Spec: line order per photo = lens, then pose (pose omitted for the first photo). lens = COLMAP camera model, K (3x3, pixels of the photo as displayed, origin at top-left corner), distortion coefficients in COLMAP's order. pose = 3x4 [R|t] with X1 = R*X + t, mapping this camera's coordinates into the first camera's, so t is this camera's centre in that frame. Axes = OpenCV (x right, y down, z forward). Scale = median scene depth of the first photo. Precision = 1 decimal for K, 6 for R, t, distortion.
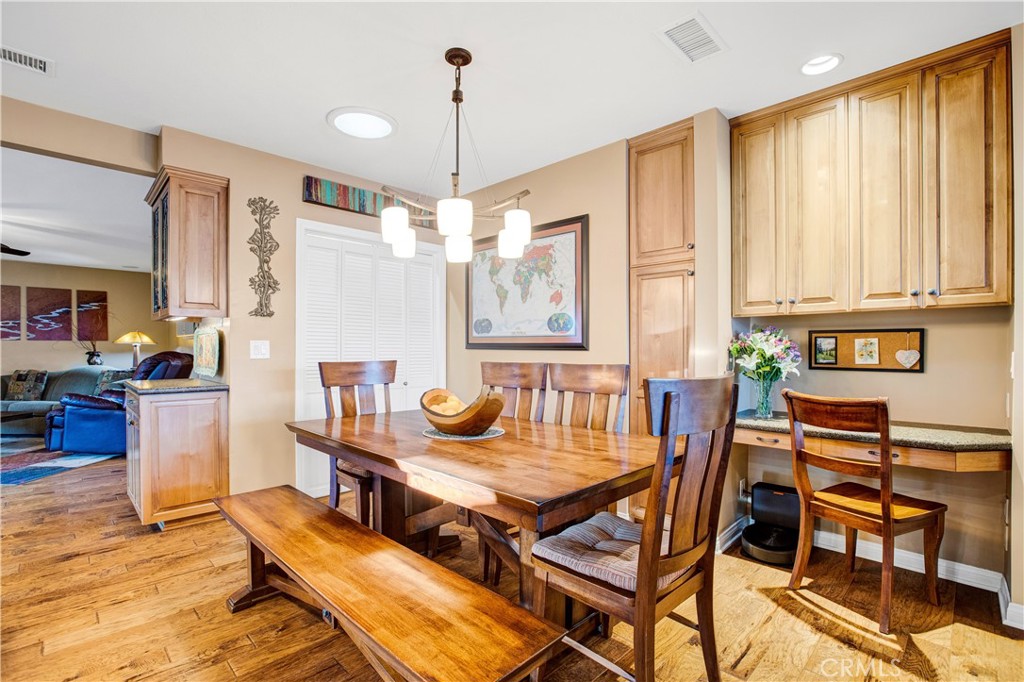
lens RADIAL K [[467.9, 0, 525.7], [0, 467.9, 353.3], [0, 0, 1]] dist [-0.020055, 0.000968]
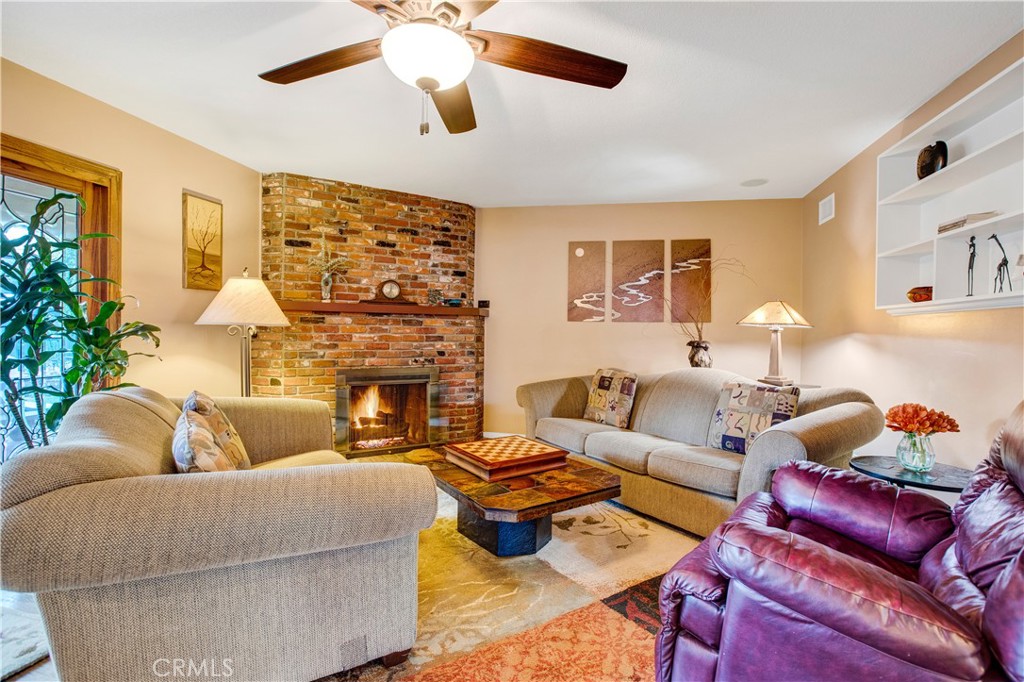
lens RADIAL K [[473.4, 0, 517.6], [0, 473.4, 331.6], [0, 0, 1]] dist [-0.023314, 0.000415]
pose [[0.524552, 0.005626, -0.851360, -1.179471], [-0.023933, 0.999680, -0.008140, -0.011441], [0.851042, 0.024645, 0.524519, 1.069951]]
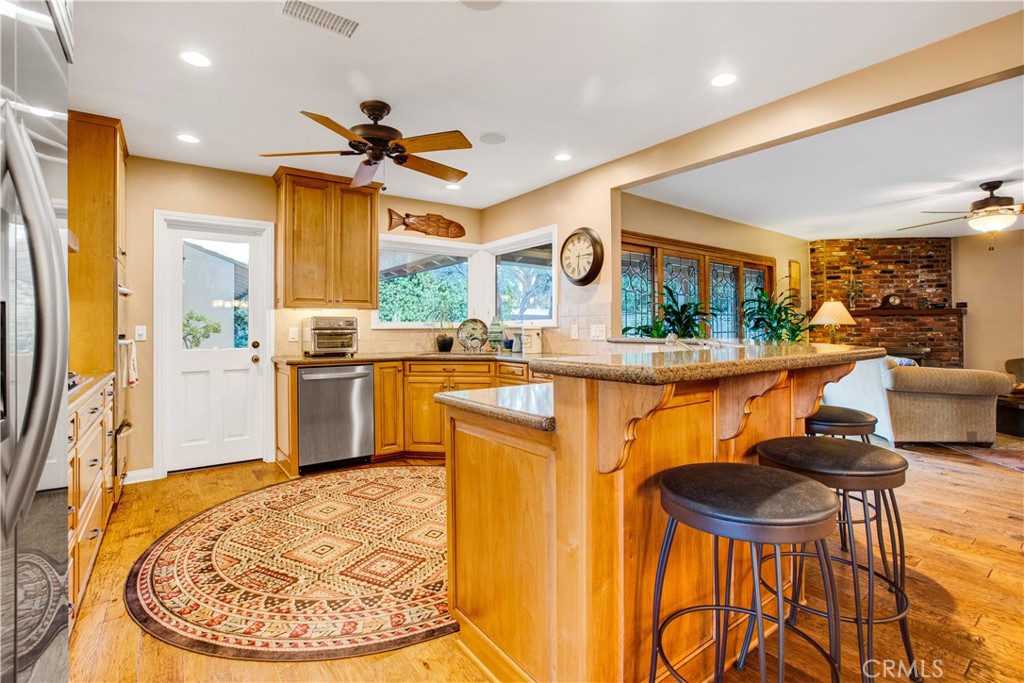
lens RADIAL K [[473.4, 0, 517.6], [0, 473.4, 332.1], [0, 0, 1]] dist [-0.023314, 0.000415]
pose [[-0.148189, 0.009845, -0.988910, -0.197551], [-0.004308, 0.999935, 0.010600, -0.001244], [0.988950, 0.005831, -0.148137, 0.138057]]
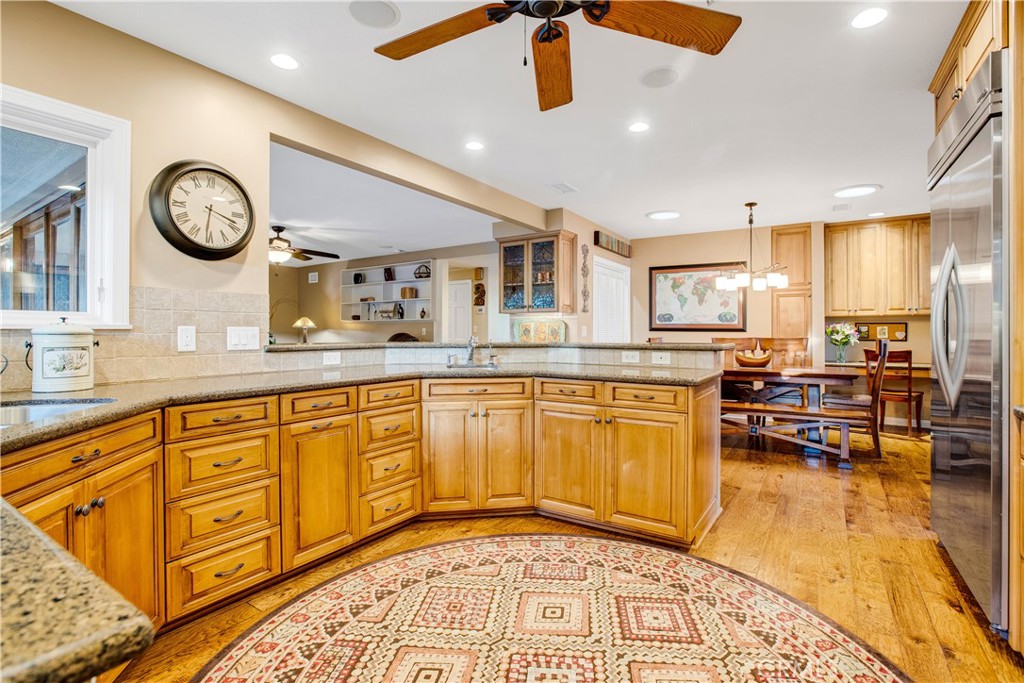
lens RADIAL K [[473.4, 0, 517.6], [0, 473.4, 332.1], [0, 0, 1]] dist [-0.023314, 0.000415]
pose [[0.980258, 0.000771, 0.197723, -1.116087], [0.000791, 0.999969, -0.007817, 0.008169], [-0.197723, 0.007819, 0.980227, -0.675734]]
